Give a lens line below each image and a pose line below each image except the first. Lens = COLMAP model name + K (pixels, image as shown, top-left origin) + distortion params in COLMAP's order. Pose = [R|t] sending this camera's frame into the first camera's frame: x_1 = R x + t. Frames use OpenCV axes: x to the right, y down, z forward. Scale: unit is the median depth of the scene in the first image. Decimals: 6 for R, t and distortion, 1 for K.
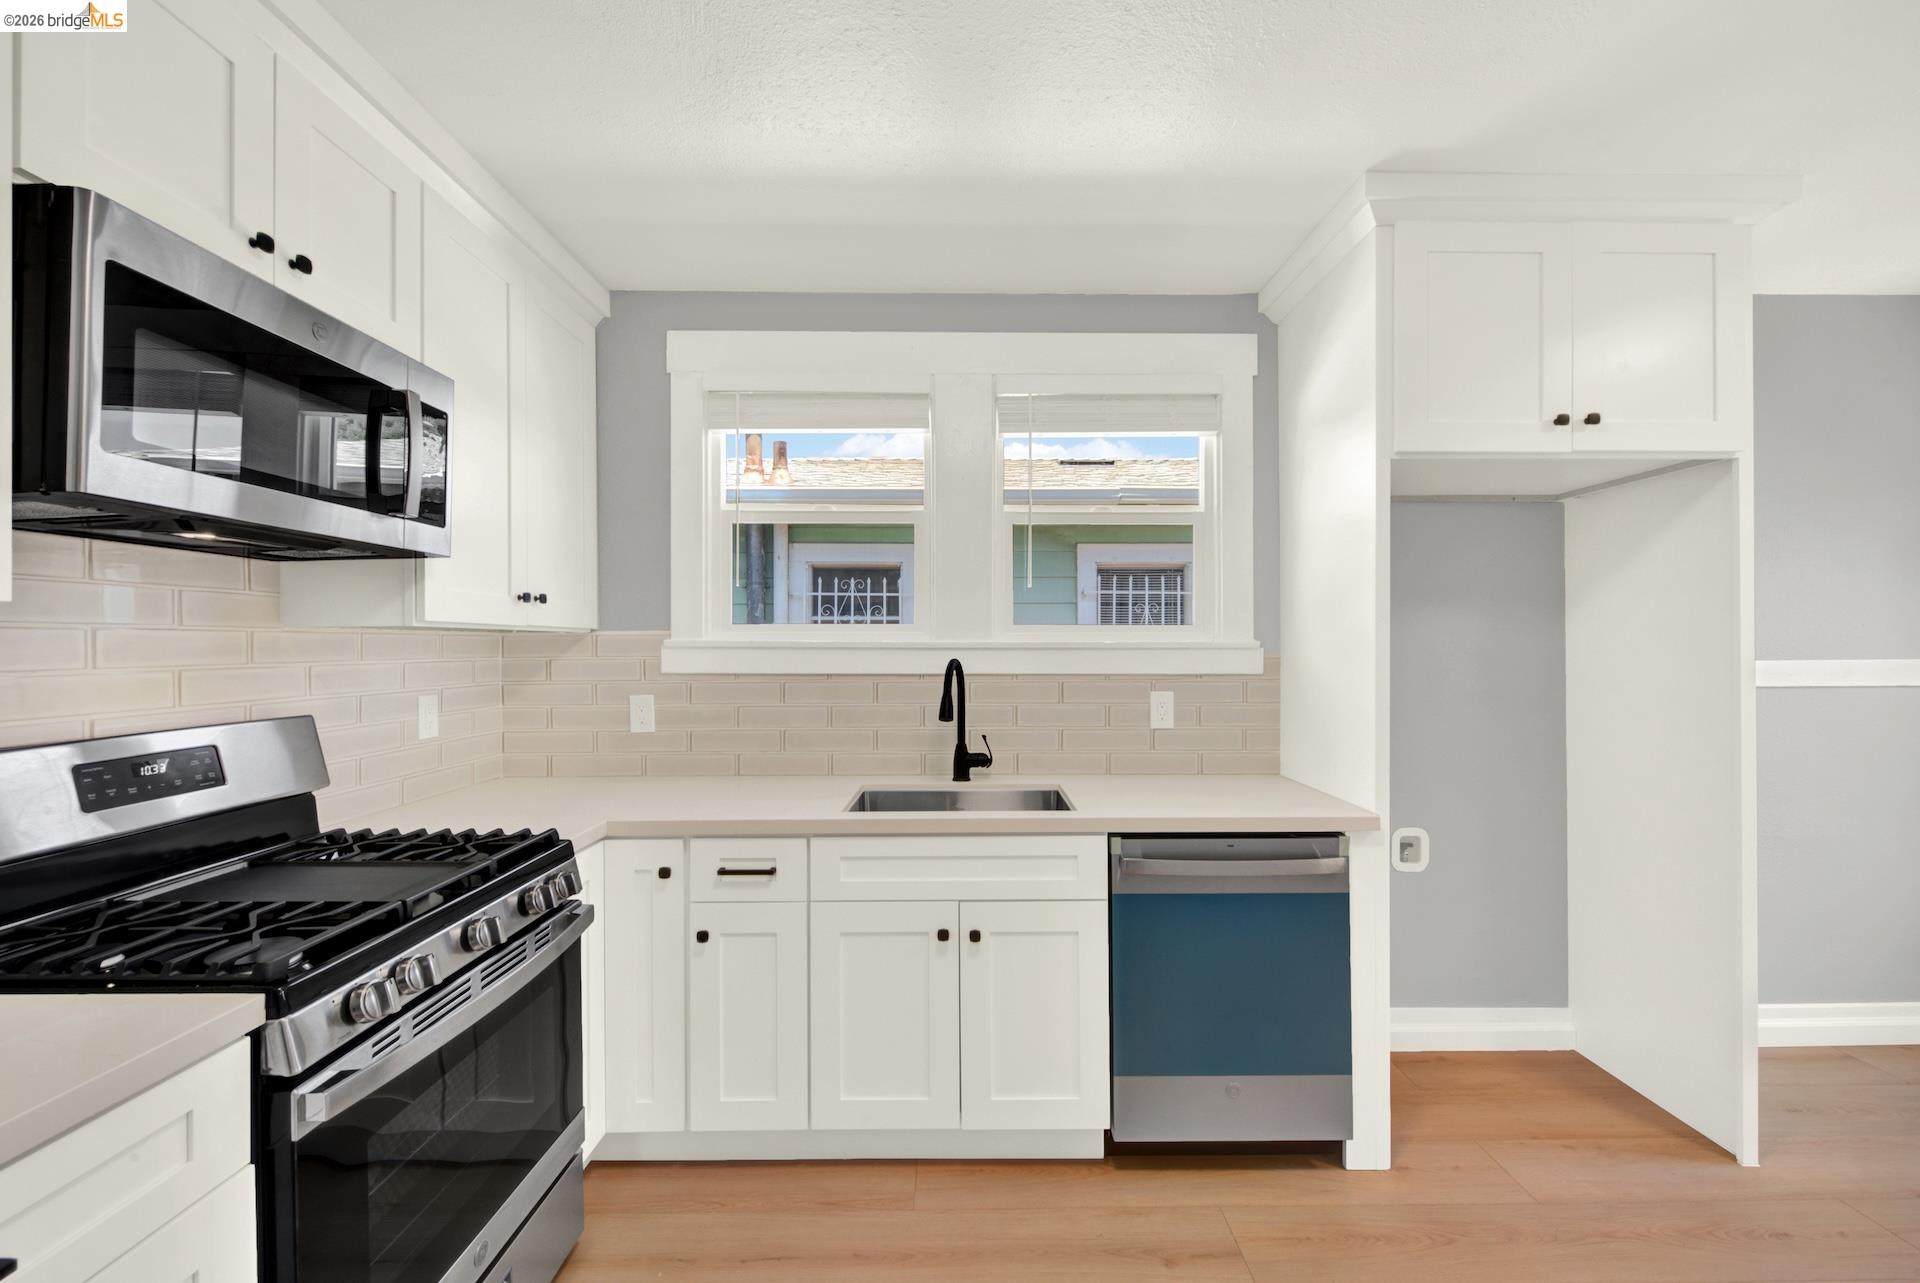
lens RADIAL K [[777.2, 0, 959.9], [0, 777.2, 646.7], [0, 0, 1]] dist [-0.000372, -0.000552]
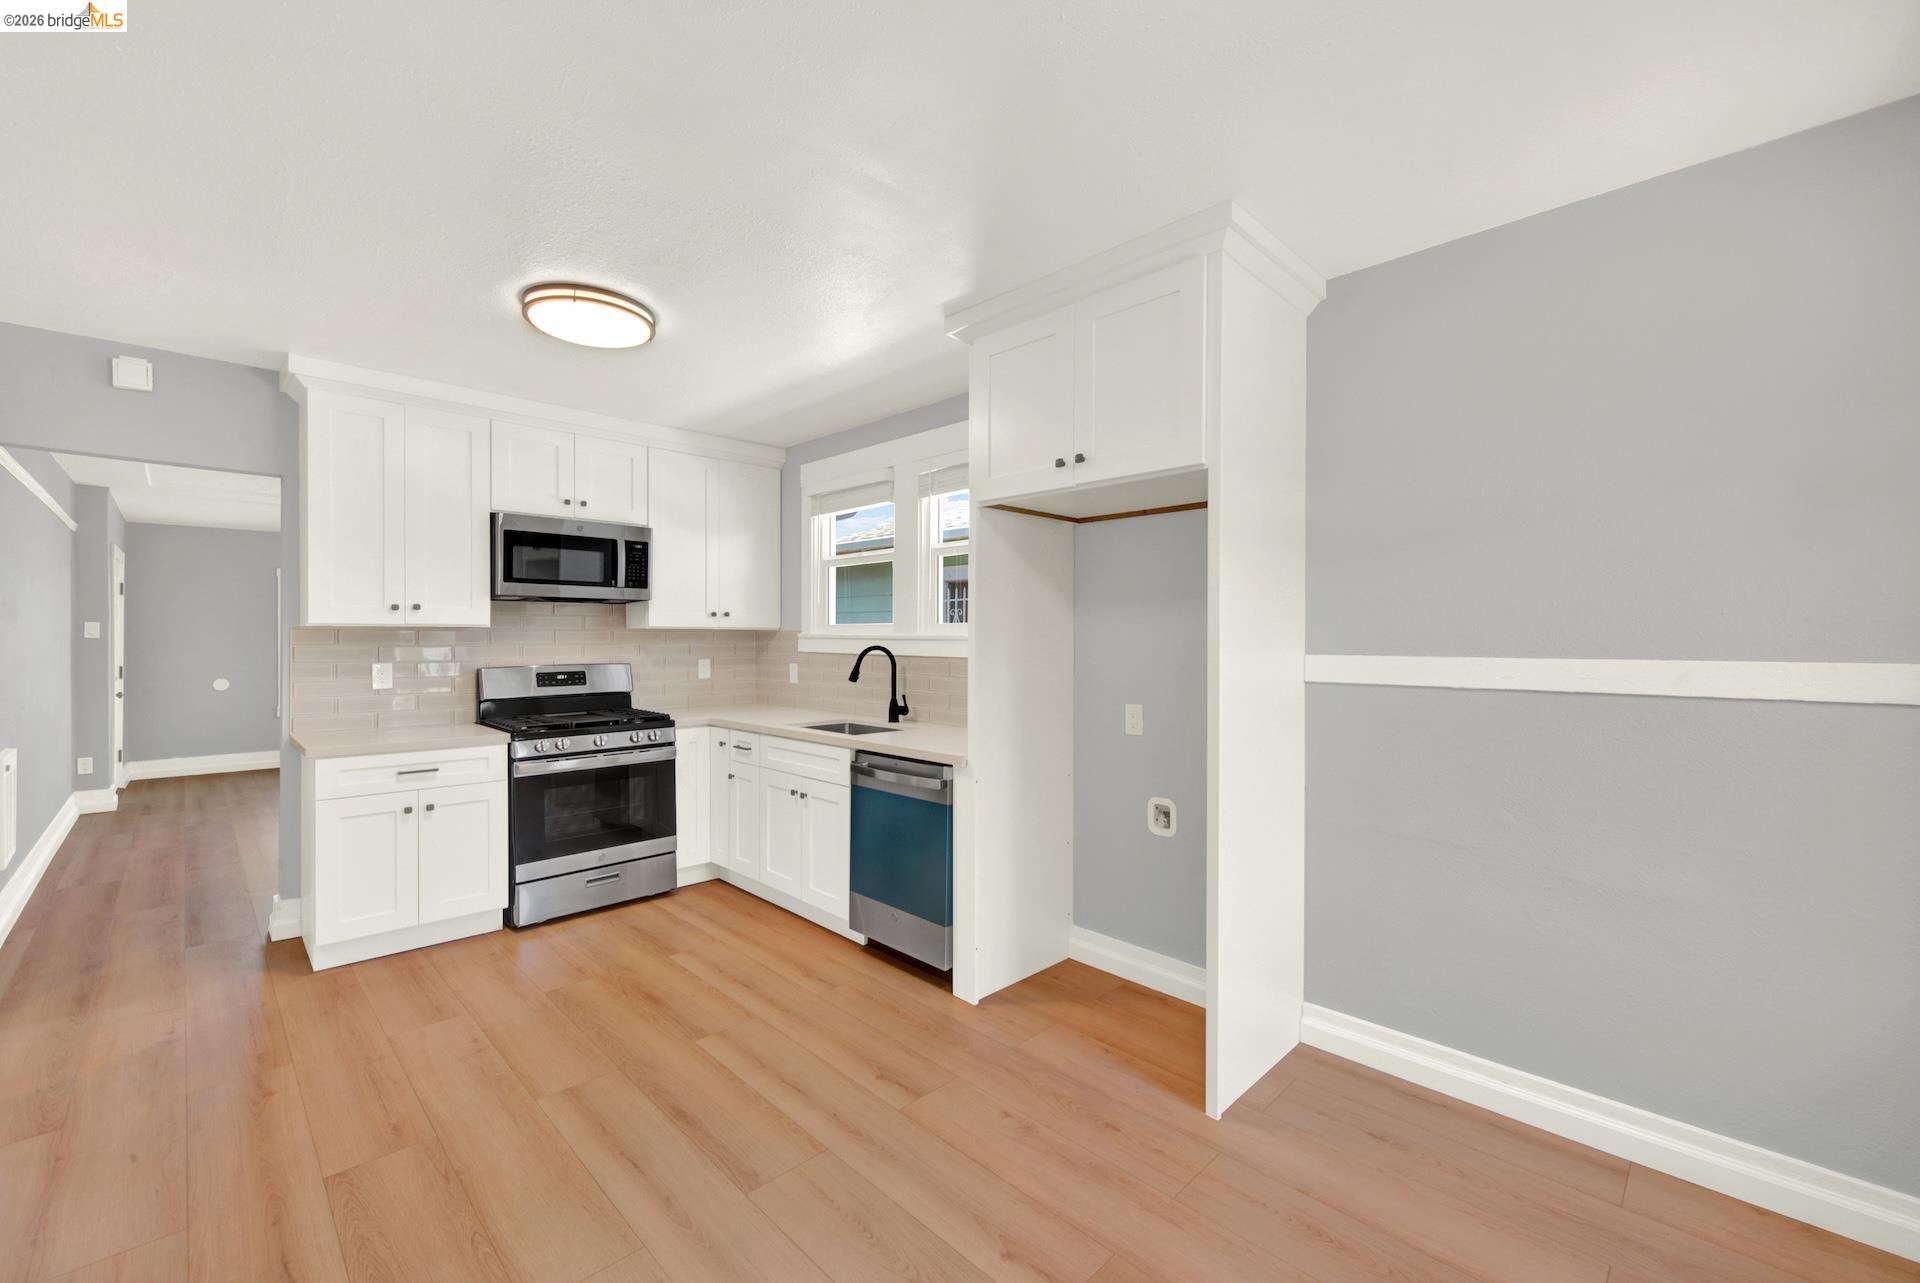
lens RADIAL K [[766.7, 0, 969.0], [0, 766.7, 644.7], [0, 0, 1]] dist [0.003342, -0.002035]
pose [[0.707809, 0.010453, -0.706326, 1.443690], [-0.004014, 0.999934, 0.010775, -0.004500], [0.706392, -0.004791, 0.707804, -0.002639]]
